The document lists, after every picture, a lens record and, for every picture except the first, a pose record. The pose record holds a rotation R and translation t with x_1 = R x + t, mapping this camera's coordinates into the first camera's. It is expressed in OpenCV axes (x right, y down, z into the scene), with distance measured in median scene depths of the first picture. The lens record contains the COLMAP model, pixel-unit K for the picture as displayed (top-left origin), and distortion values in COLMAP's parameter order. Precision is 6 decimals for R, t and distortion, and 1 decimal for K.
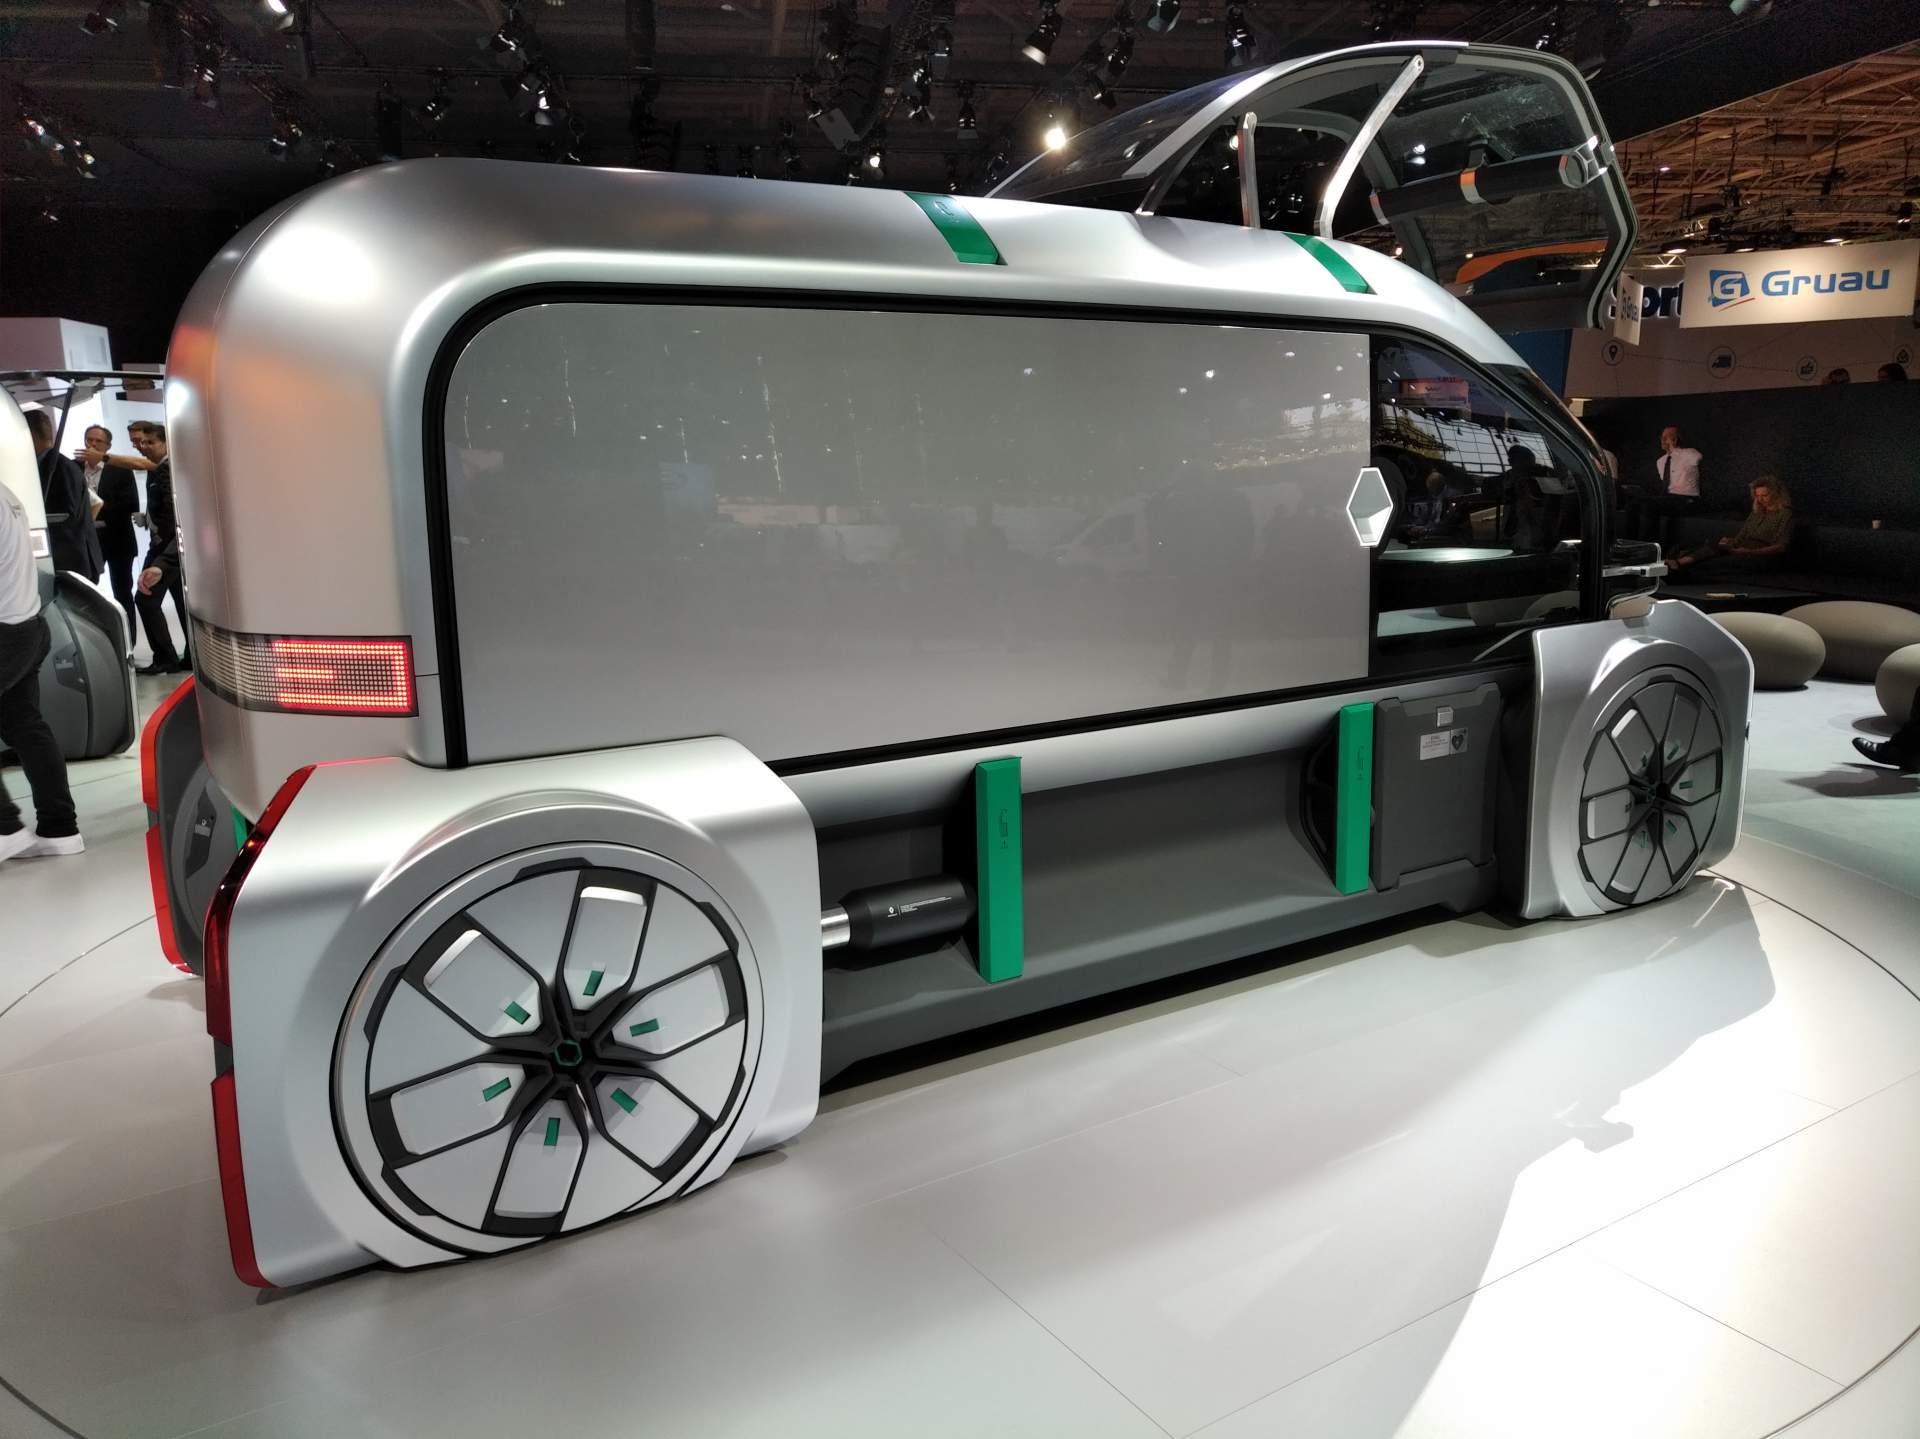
lens RADIAL K [[1371.9, 0, 966.4], [0, 1371.9, 720.8], [0, 0, 1]] dist [-0.014861, 0.006401]
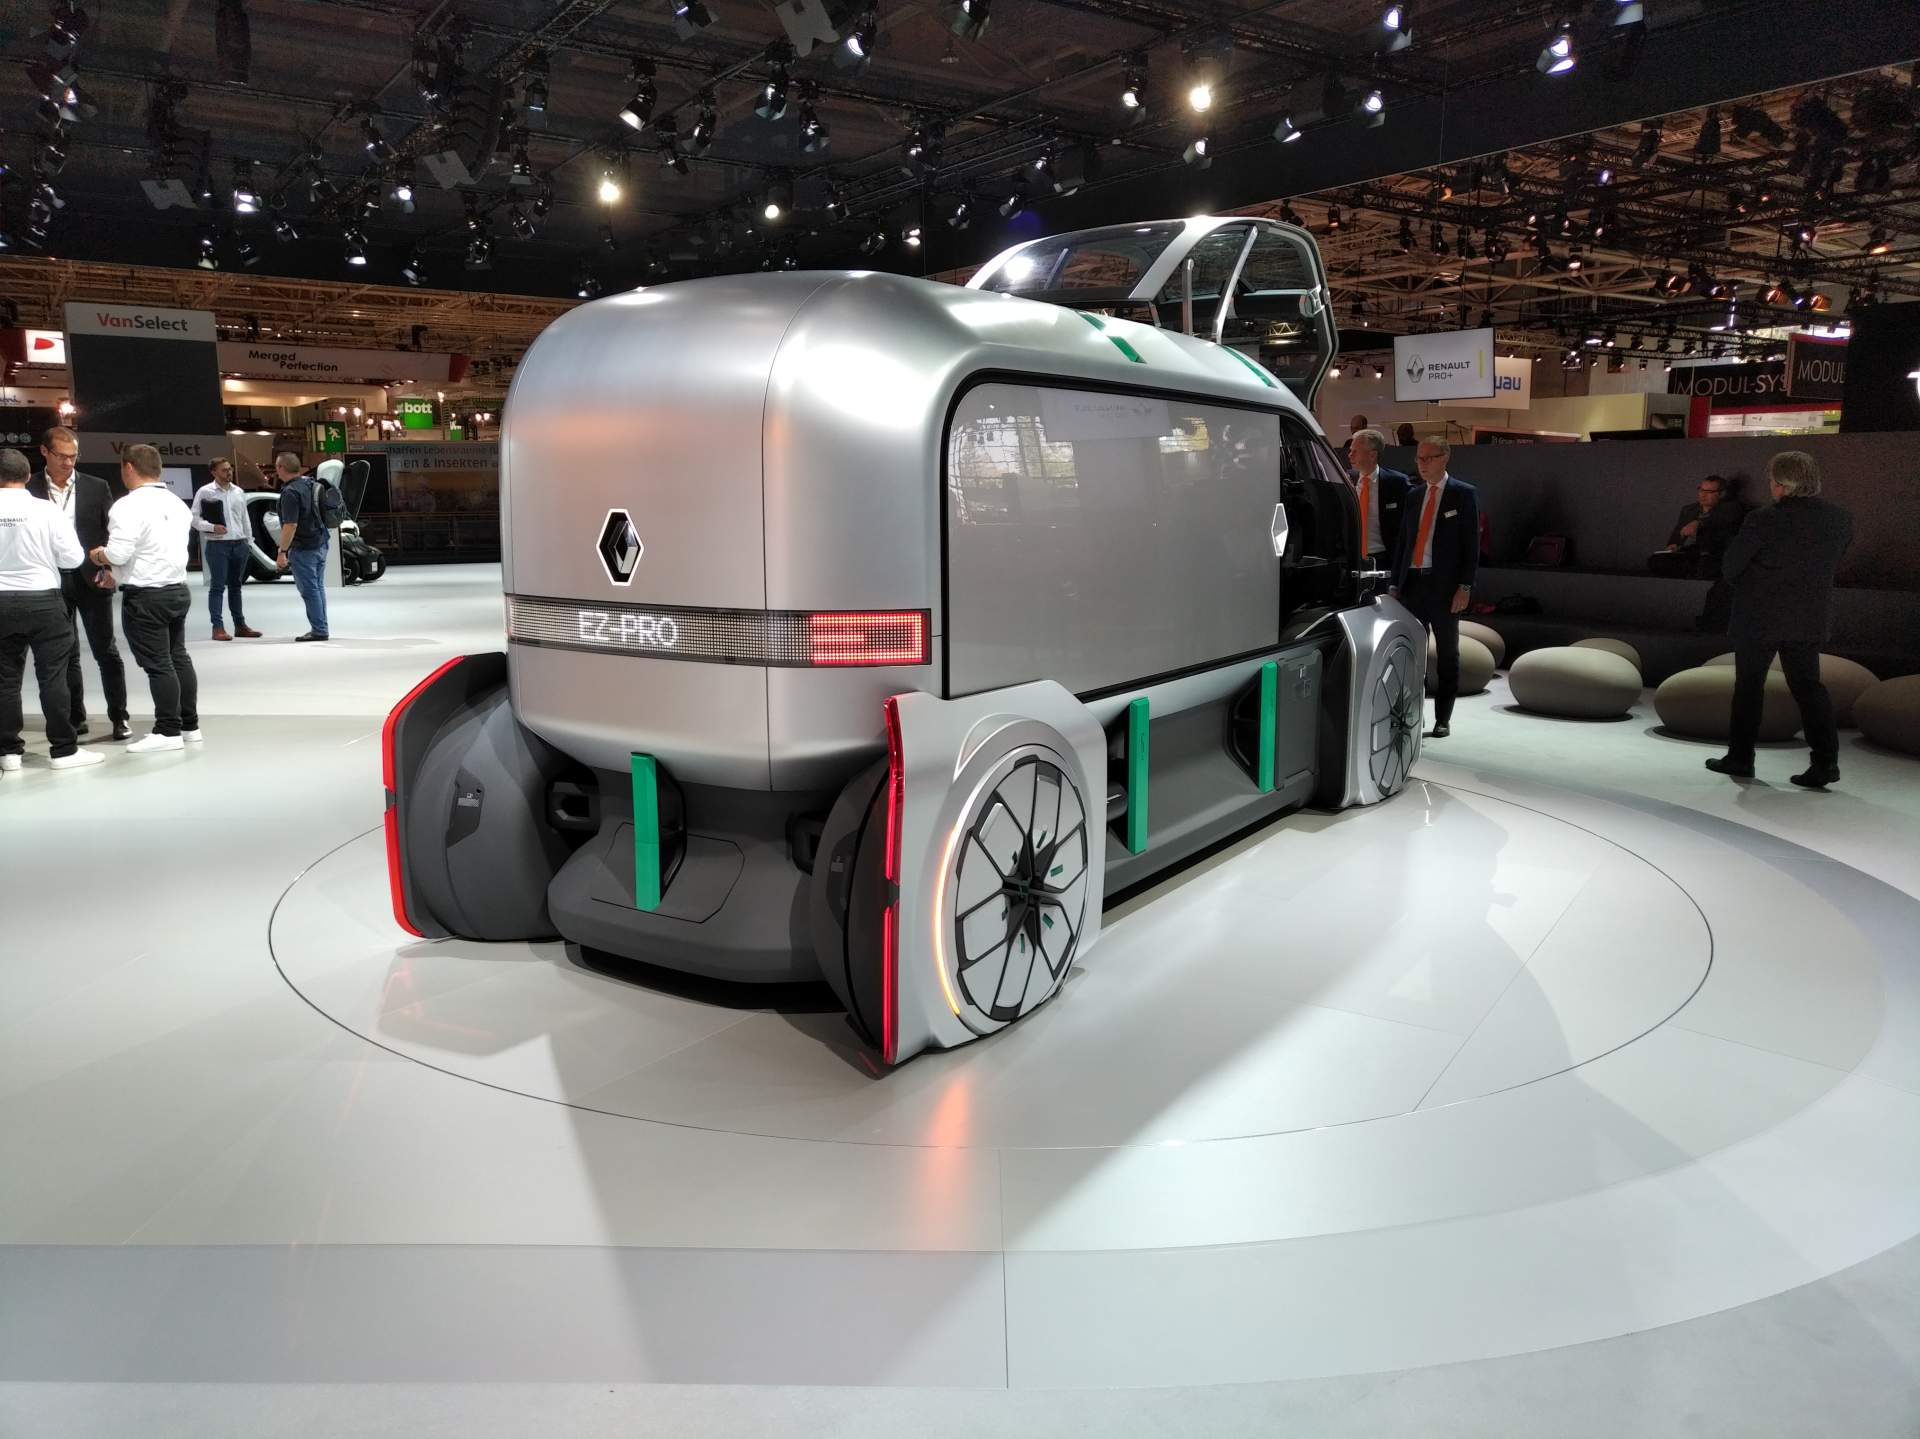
lens RADIAL K [[1355.3, 0, 947.0], [0, 1355.3, 725.1], [0, 0, 1]] dist [0.009678, 0.006654]
pose [[0.917089, -0.050079, 0.395525, -0.615083], [0.060340, 0.998086, -0.013534, 0.052344], [-0.394090, 0.036278, 0.918356, -0.206708]]
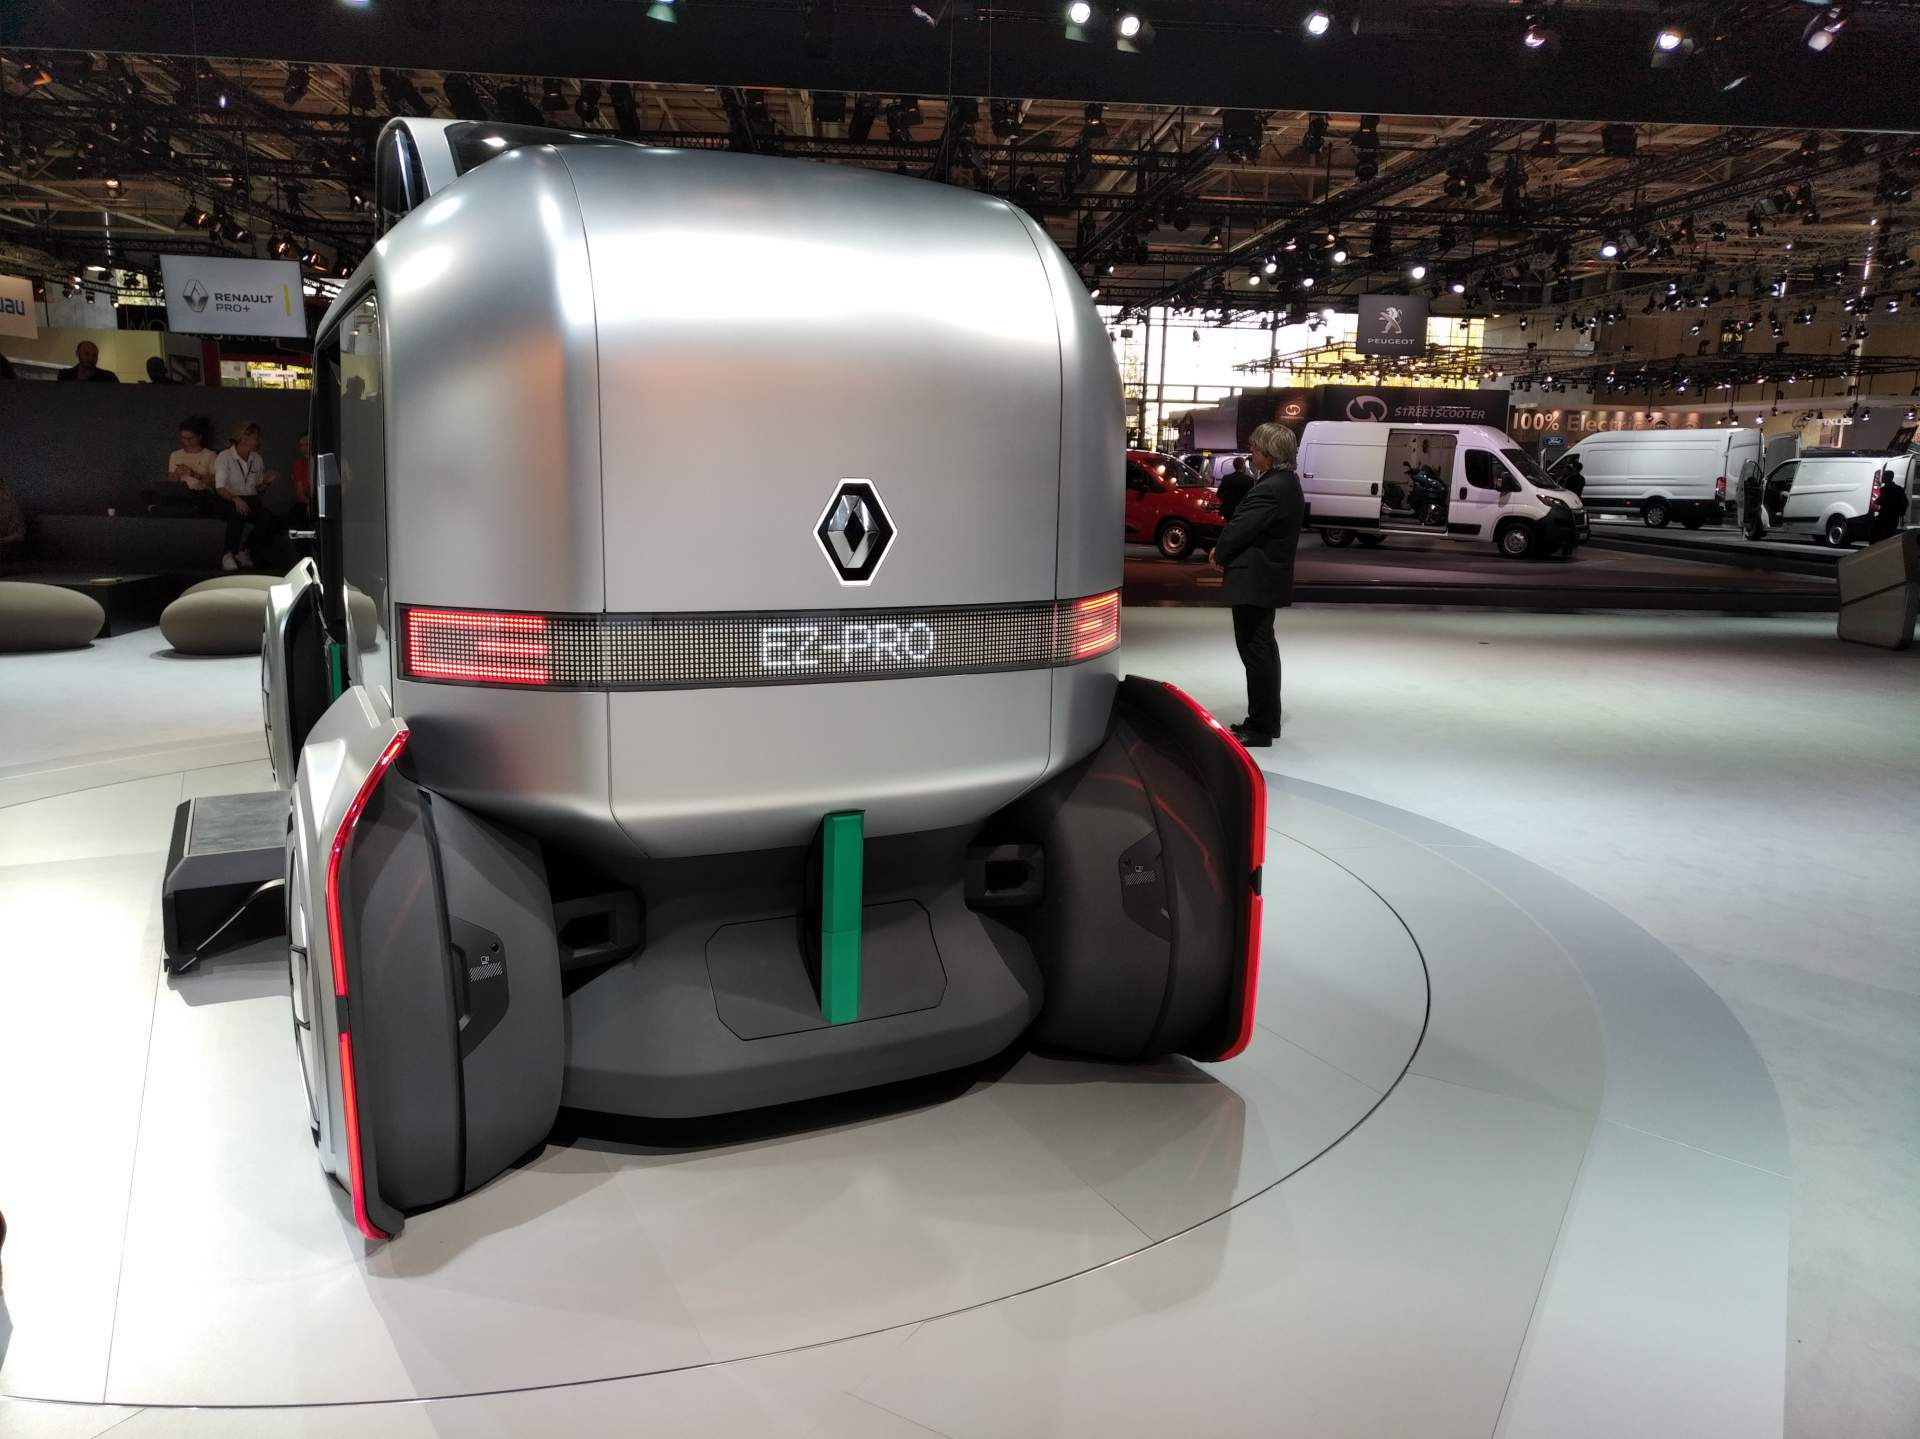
lens RADIAL K [[1371.9, 0, 966.4], [0, 1371.9, 720.8], [0, 0, 1]] dist [-0.014861, 0.006401]
pose [[0.108006, -0.168032, 0.979847, -1.149127], [0.162225, 0.975381, 0.149385, -0.105104], [-0.980825, 0.142821, 0.132606, 0.645862]]
